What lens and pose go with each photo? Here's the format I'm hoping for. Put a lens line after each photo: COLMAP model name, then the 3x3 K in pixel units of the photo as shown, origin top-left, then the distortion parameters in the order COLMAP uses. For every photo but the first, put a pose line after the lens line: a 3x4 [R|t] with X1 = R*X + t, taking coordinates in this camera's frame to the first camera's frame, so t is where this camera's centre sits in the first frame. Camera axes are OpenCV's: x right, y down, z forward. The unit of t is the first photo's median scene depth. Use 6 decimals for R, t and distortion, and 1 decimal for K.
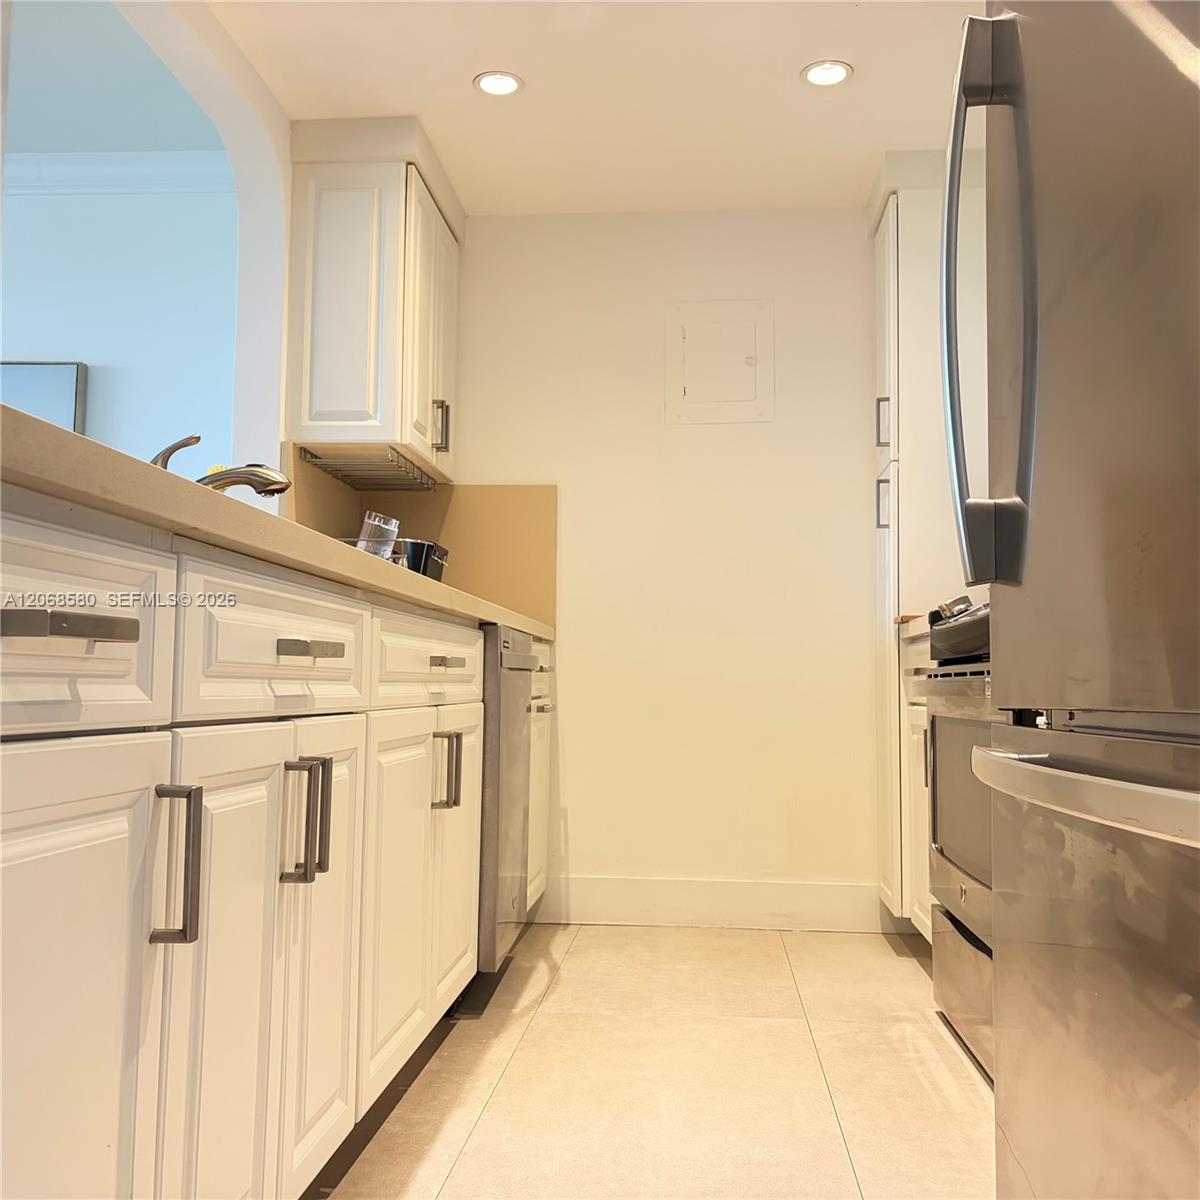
lens RADIAL K [[1231.2, 0, 600.0], [0, 1231.2, 600.0], [0, 0, 1]] dist [0.113731, -0.002546]
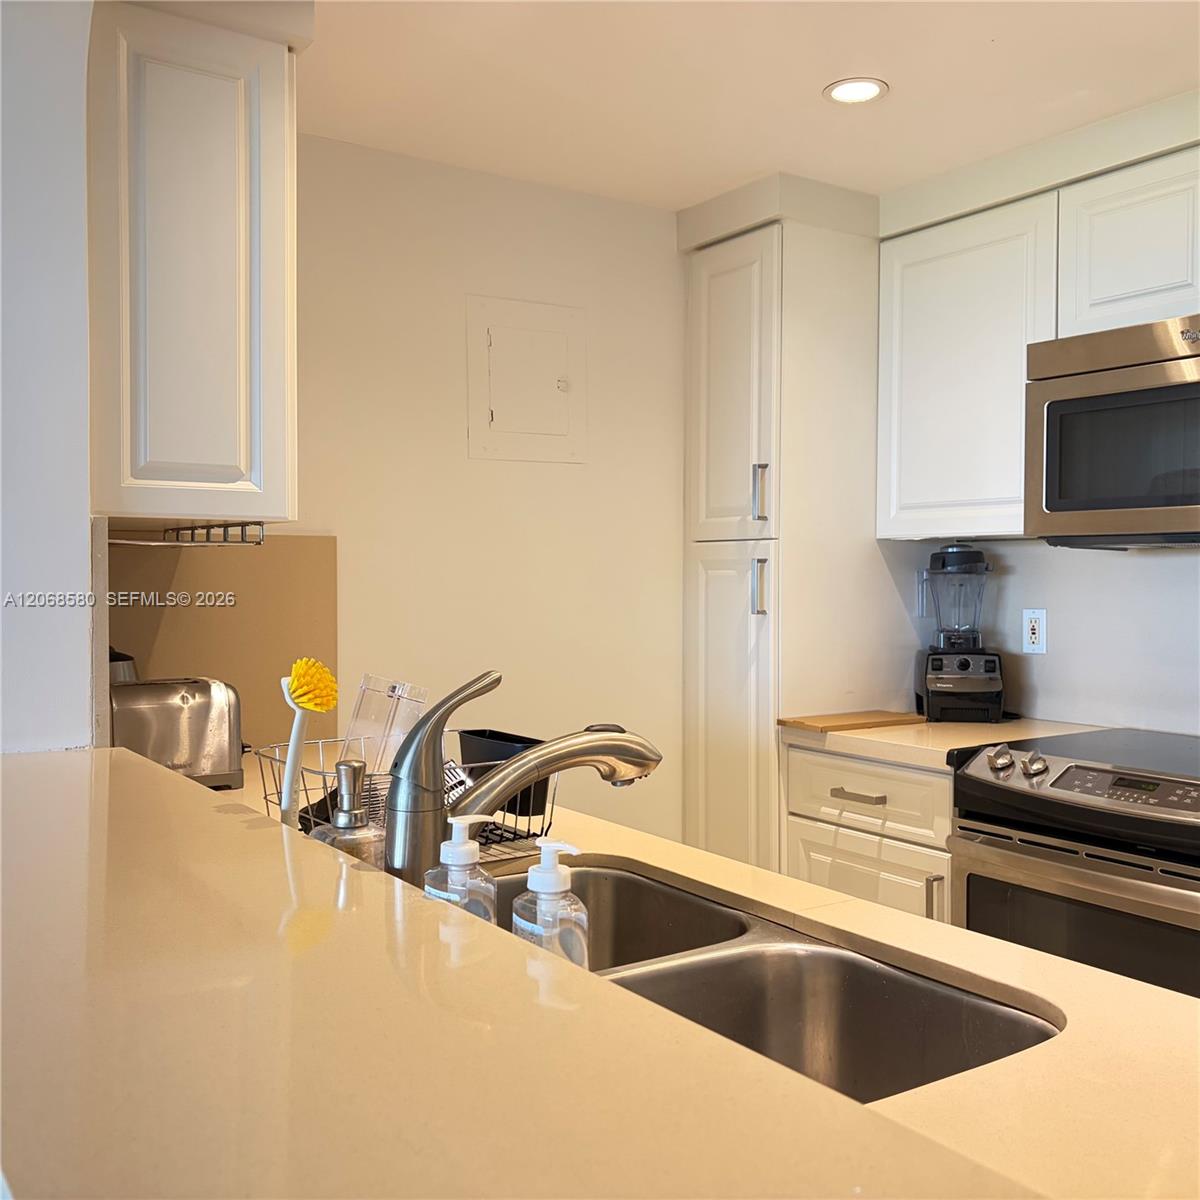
lens RADIAL K [[1231.2, 0, 600.0], [0, 1231.2, 600.0], [0, 0, 1]] dist [0.113731, -0.002546]
pose [[0.771009, -0.025235, 0.636324, -0.434641], [-0.041829, 0.995050, 0.090145, -0.149130], [-0.635449, -0.096119, 0.766137, 0.419514]]
